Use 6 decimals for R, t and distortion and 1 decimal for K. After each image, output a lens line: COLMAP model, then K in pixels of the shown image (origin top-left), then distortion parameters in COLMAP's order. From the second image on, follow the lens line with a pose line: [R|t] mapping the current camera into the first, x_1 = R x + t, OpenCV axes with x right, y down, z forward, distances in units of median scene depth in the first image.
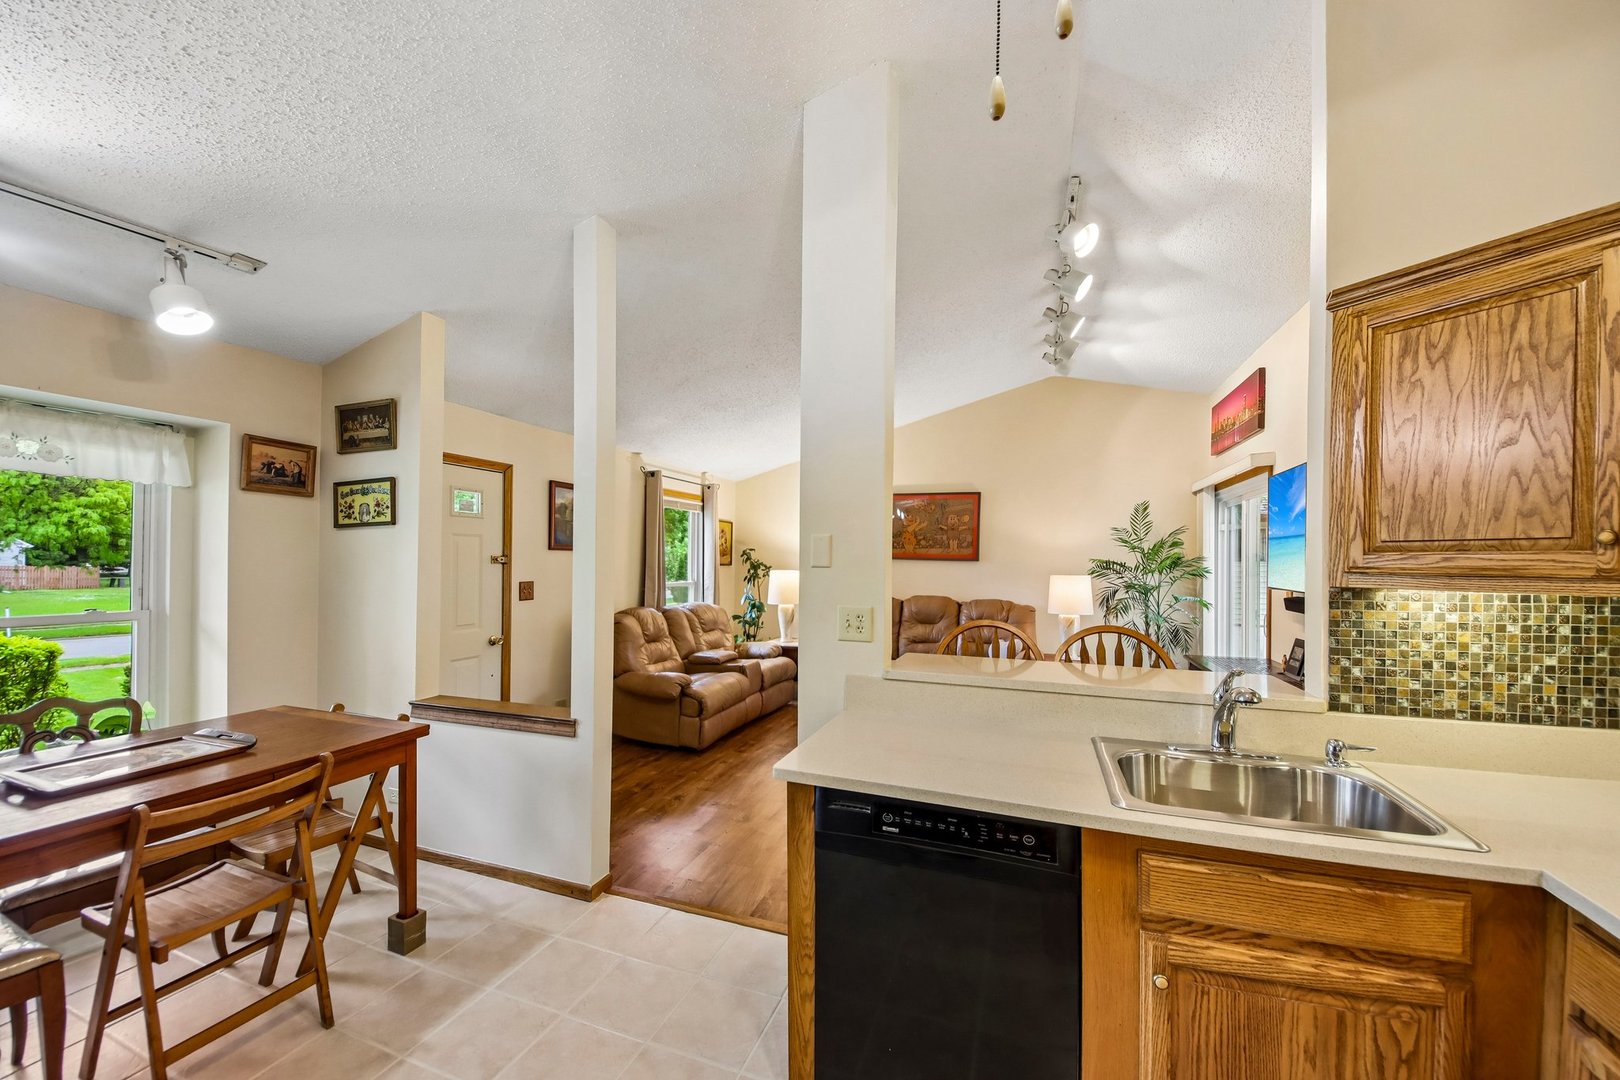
lens RADIAL K [[613.4, 0, 825.5], [0, 613.4, 543.2], [0, 0, 1]] dist [0.000828, -0.007370]
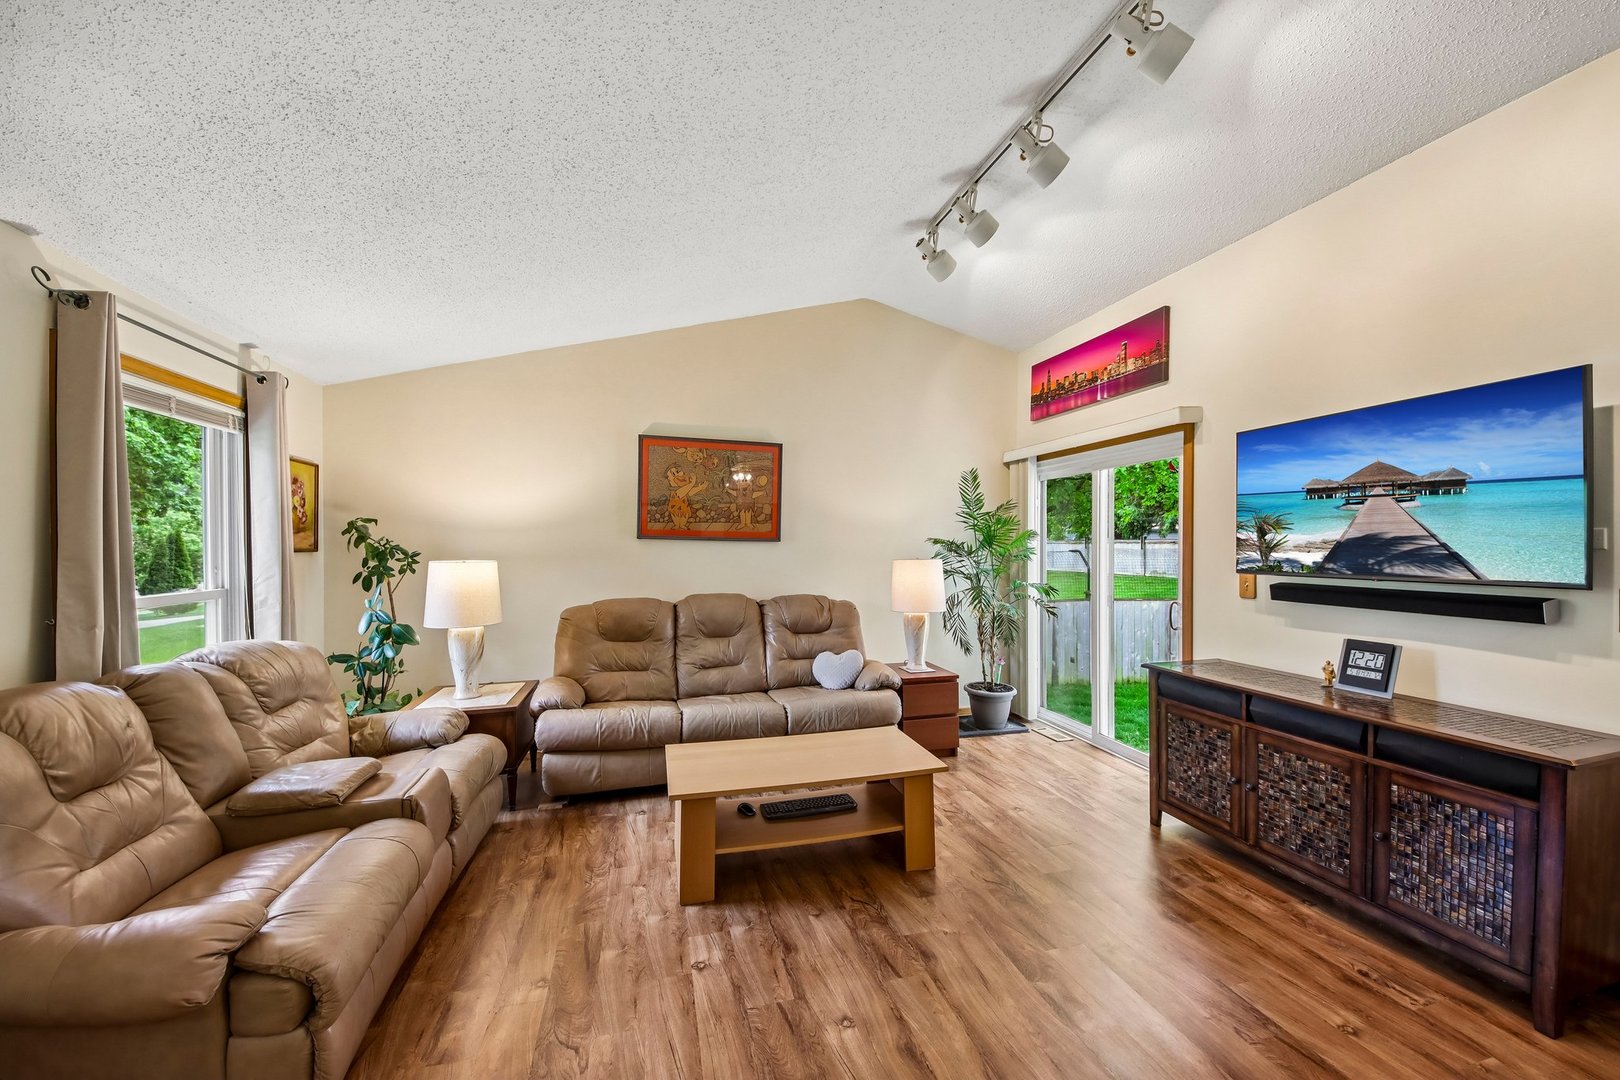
lens RADIAL K [[613.4, 0, 826.4], [0, 613.4, 543.4], [0, 0, 1]] dist [0.000828, -0.007370]
pose [[0.817045, -0.003936, 0.576561, -0.115122], [-0.011536, 0.999665, 0.023173, 0.014995], [-0.576459, -0.025585, 0.816725, 0.408597]]
